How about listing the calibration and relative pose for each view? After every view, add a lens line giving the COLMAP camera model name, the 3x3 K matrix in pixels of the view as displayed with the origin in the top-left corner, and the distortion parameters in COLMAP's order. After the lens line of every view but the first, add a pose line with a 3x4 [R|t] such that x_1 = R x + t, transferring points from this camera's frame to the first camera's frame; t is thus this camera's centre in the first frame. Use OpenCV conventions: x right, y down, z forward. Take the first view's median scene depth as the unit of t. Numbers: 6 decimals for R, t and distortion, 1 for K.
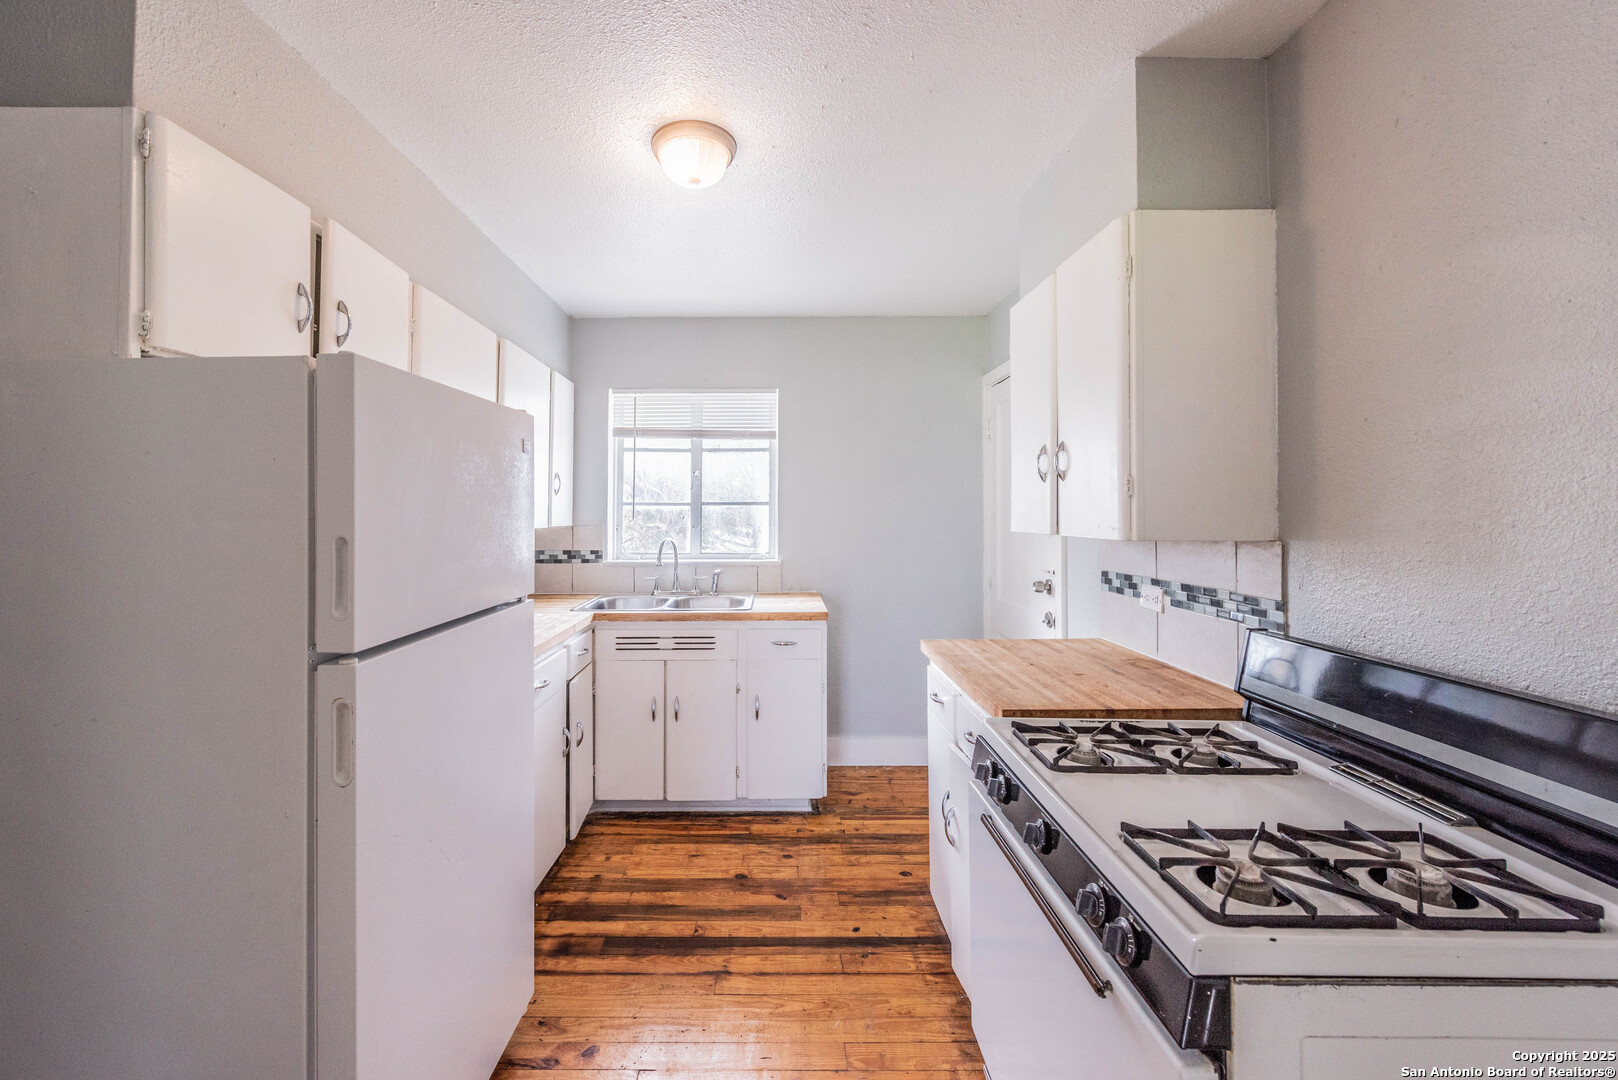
lens RADIAL K [[630.5, 0, 790.0], [0, 630.5, 513.5], [0, 0, 1]] dist [0.008022, -0.002639]
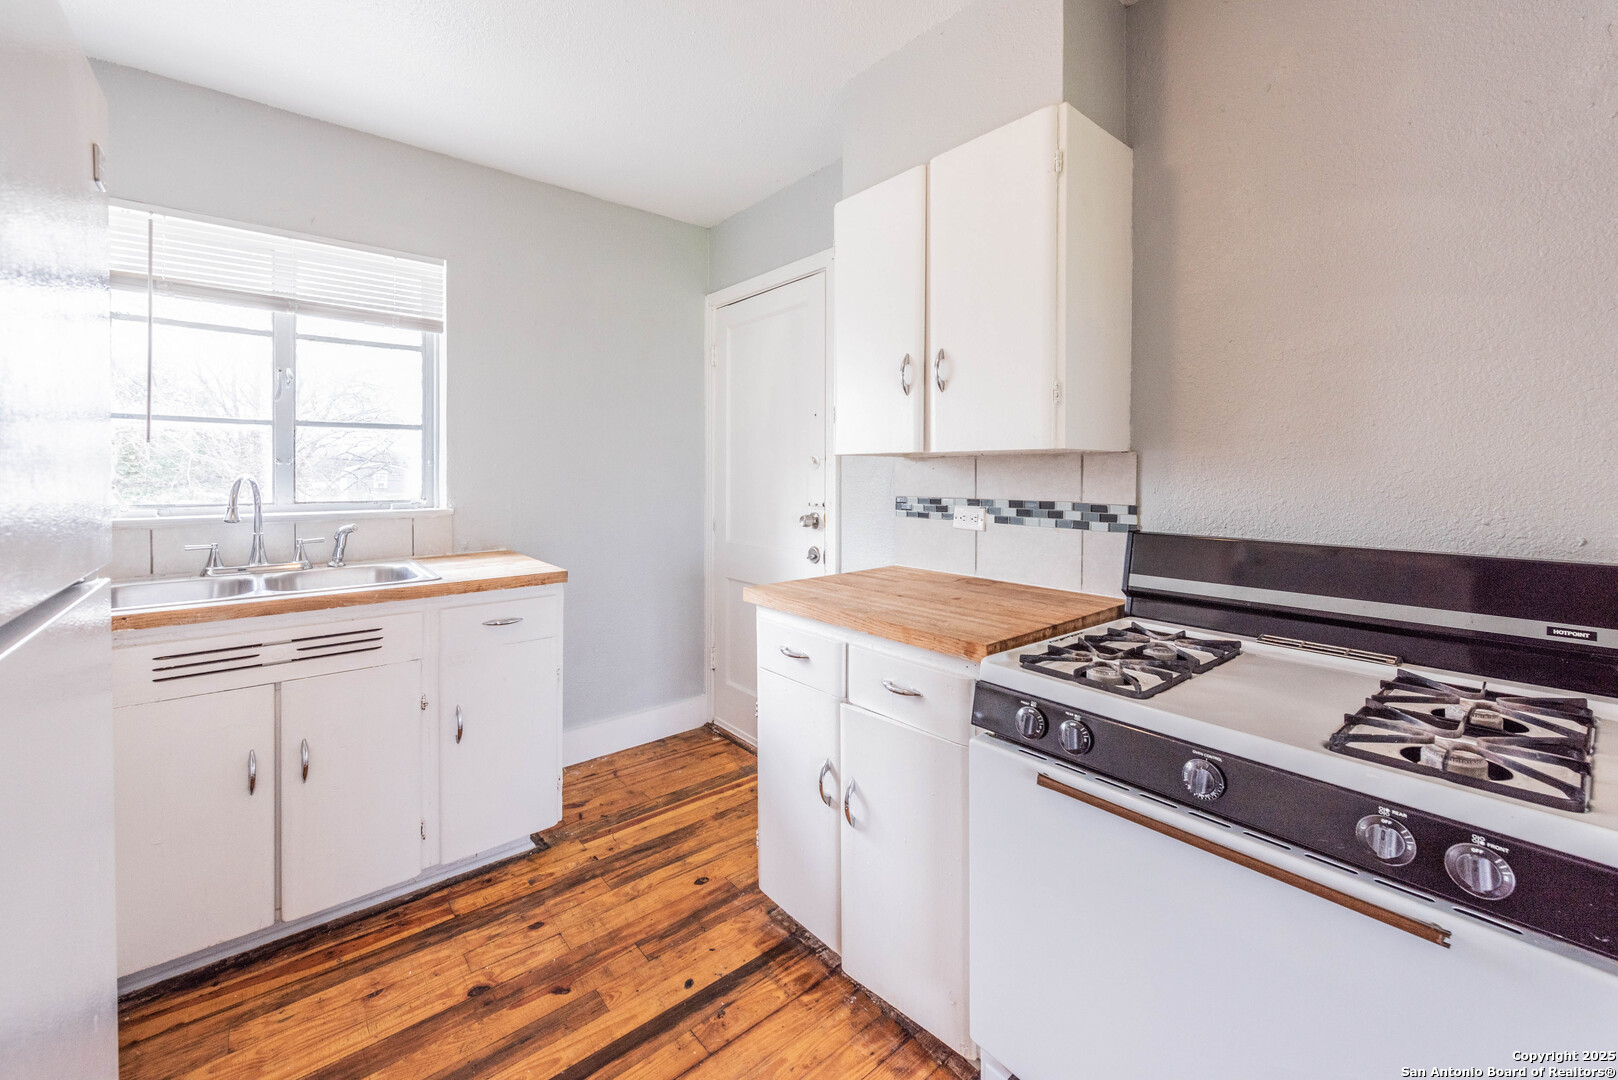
lens RADIAL K [[630.5, 0, 790.0], [0, 630.5, 485.9], [0, 0, 1]] dist [0.008022, -0.002639]
pose [[0.774072, -0.009409, 0.633028, -0.218185], [-0.002394, 0.999839, 0.017789, 0.047077], [-0.633093, -0.015286, 0.773925, 0.288567]]
